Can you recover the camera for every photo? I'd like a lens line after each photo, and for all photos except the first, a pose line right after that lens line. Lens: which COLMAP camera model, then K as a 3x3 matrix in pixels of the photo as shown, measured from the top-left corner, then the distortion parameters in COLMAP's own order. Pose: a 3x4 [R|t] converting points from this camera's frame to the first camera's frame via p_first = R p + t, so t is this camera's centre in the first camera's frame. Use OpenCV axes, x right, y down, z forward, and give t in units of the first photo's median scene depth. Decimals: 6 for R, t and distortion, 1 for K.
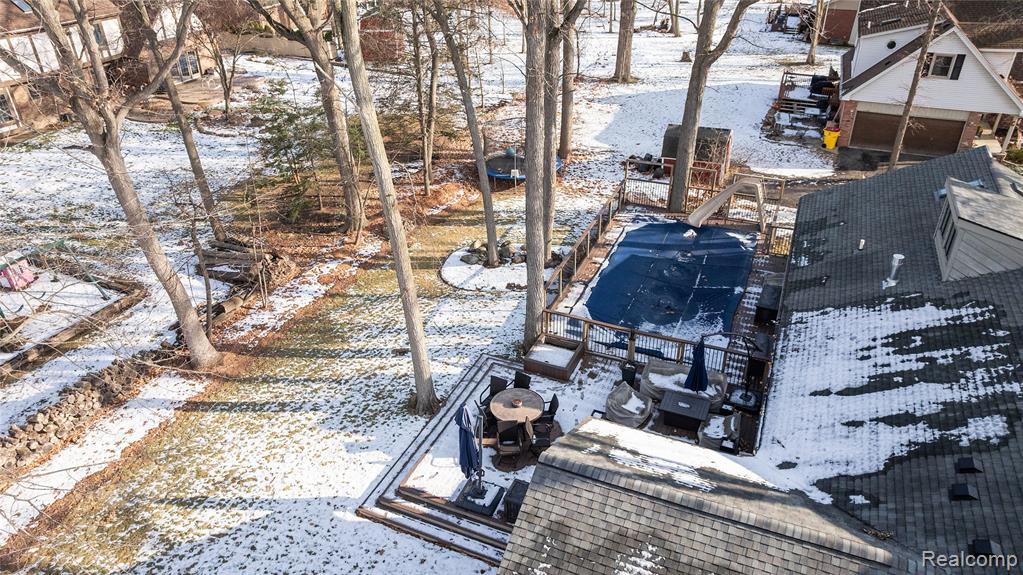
lens RADIAL K [[722.7, 0, 511.5], [0, 722.7, 287.5], [0, 0, 1]] dist [-0.000098, 0.005851]
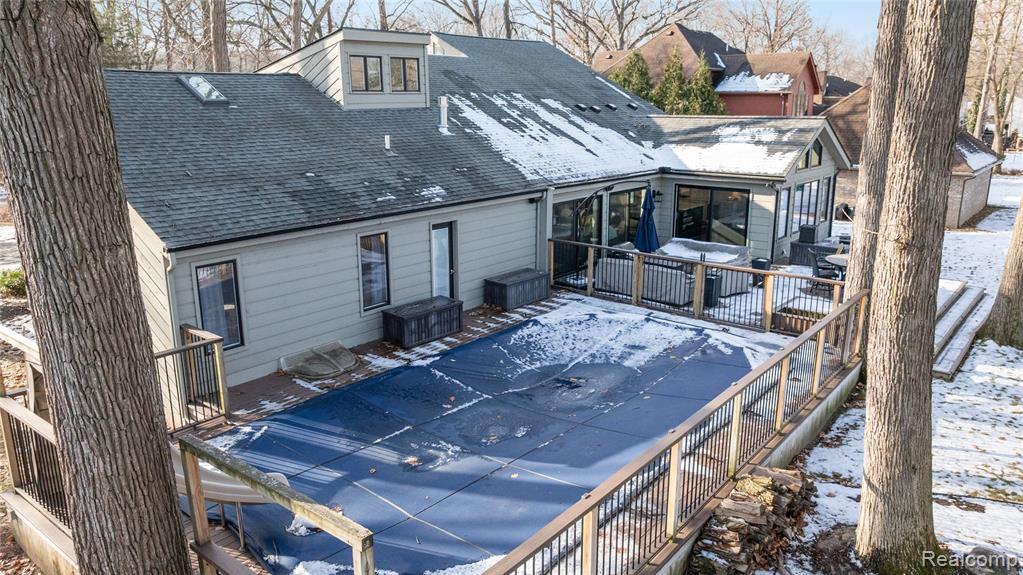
lens RADIAL K [[722.7, 0, 511.5], [0, 722.7, 287.5], [0, 0, 1]] dist [-0.000098, 0.005851]
pose [[-0.961164, -0.055360, 0.270369, 0.219779], [0.150944, 0.714703, 0.682946, -0.584793], [-0.231041, 0.697234, -0.678590, 2.127532]]
